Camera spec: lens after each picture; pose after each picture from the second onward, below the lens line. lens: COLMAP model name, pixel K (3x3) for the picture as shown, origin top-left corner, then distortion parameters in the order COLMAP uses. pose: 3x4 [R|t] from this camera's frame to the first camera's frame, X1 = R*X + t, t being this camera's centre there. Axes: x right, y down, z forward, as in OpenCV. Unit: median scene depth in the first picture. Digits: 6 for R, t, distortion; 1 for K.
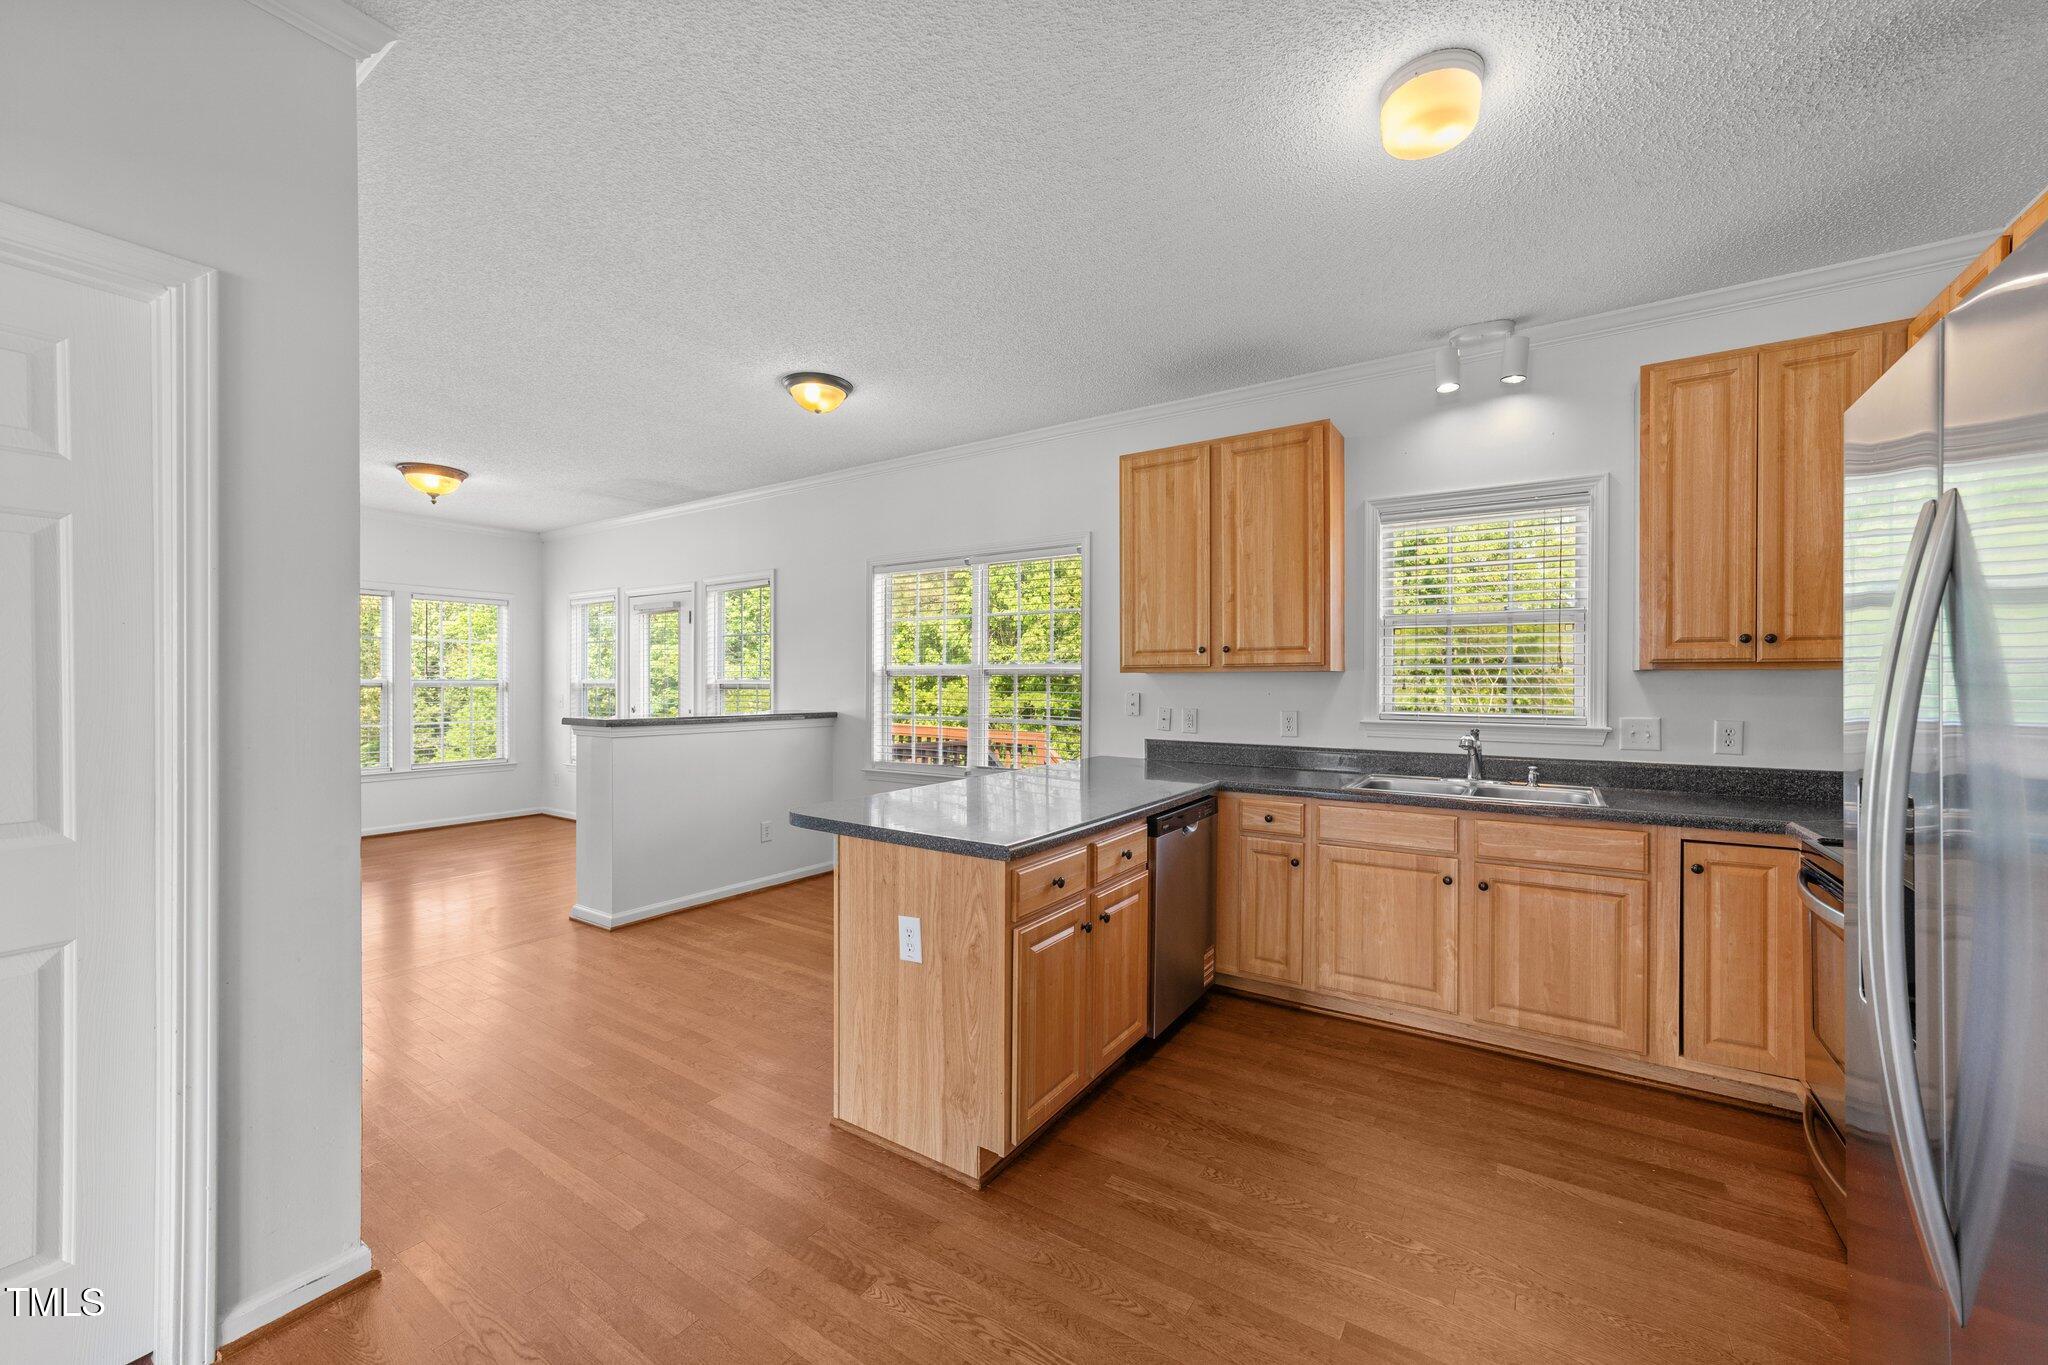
lens RADIAL K [[786.8, 0, 1025.6], [0, 786.8, 689.8], [0, 0, 1]] dist [-0.008380, 0.002932]
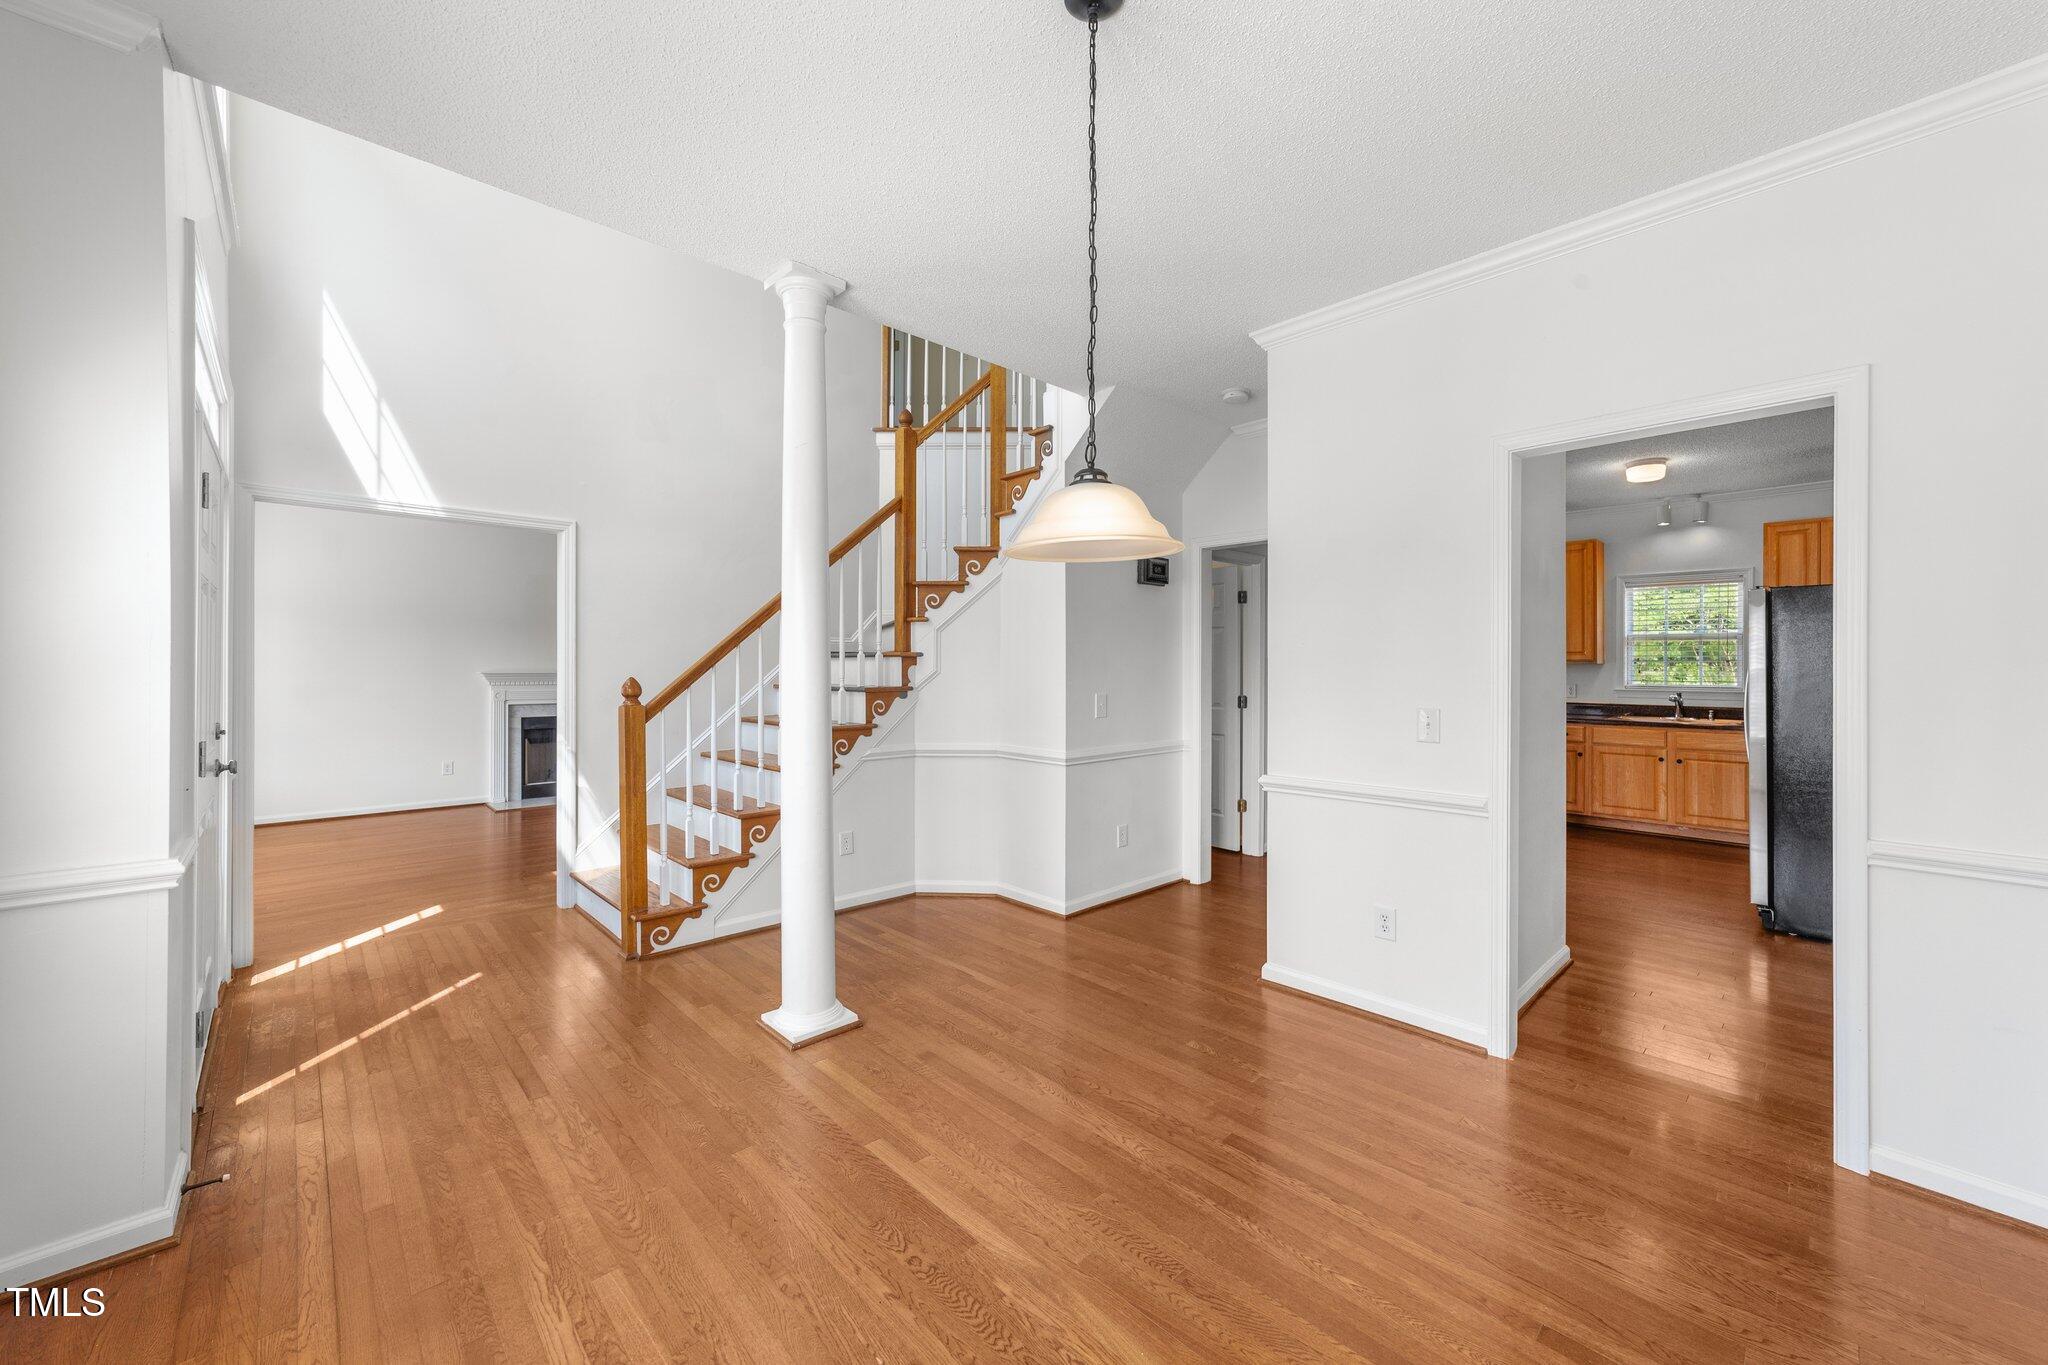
lens RADIAL K [[786.8, 0, 1022.9], [0, 786.8, 667.7], [0, 0, 1]] dist [-0.008380, 0.002932]
pose [[0.974292, 0.001221, -0.225285, -0.661723], [-0.003082, 0.999964, -0.007908, 0.007029], [0.225267, 0.008399, 0.974261, -1.436499]]
